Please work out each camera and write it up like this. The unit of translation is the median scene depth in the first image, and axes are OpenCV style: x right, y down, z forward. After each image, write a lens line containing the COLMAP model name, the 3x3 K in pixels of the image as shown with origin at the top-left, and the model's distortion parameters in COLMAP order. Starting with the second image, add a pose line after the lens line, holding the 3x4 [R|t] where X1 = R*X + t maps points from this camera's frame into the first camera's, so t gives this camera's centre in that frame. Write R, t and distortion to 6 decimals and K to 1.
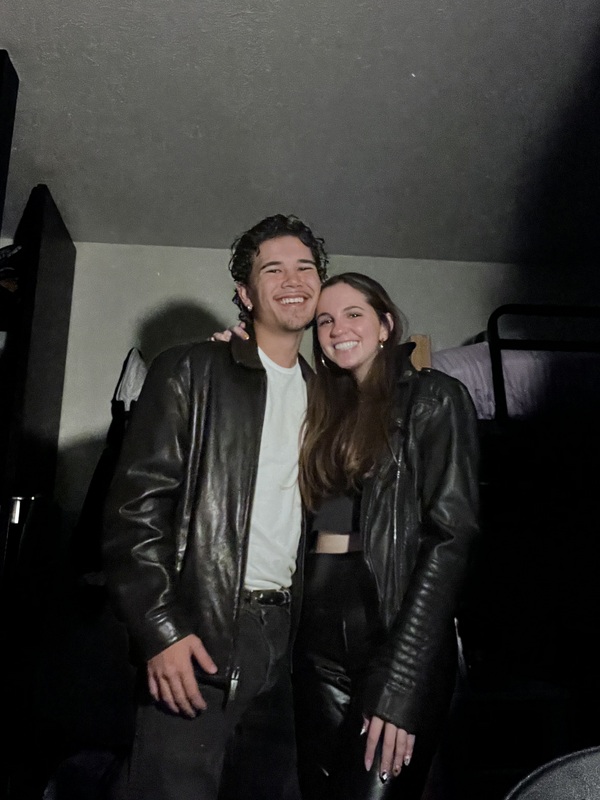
lens RADIAL K [[704.2, 0, 296.2], [0, 704.2, 399.8], [0, 0, 1]] dist [0.152947, 0.011985]
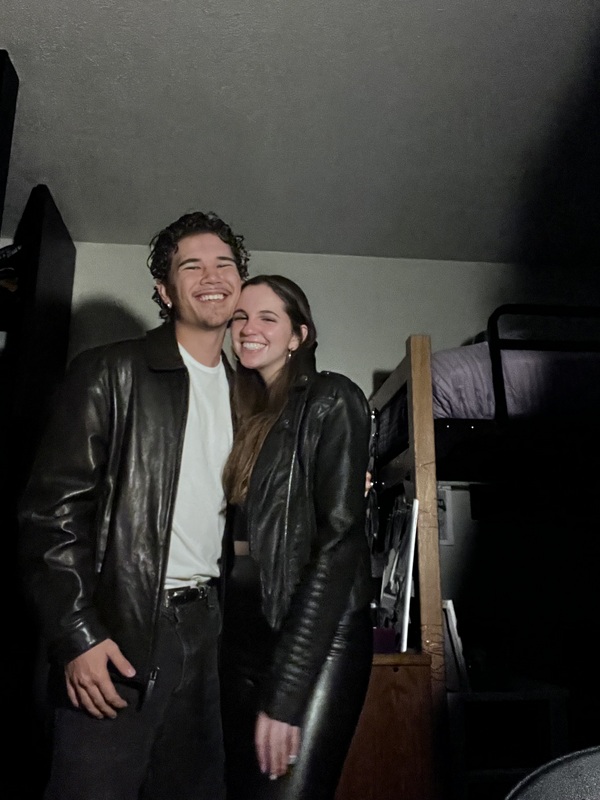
lens RADIAL K [[704.2, 0, 303.9], [0, 704.2, 400.8], [0, 0, 1]] dist [0.152947, 0.011985]
pose [[0.999995, -0.001558, -0.002824, 0.122243], [0.001561, 0.999998, 0.001142, 0.001512], [0.002822, -0.001146, 0.999995, 0.009590]]
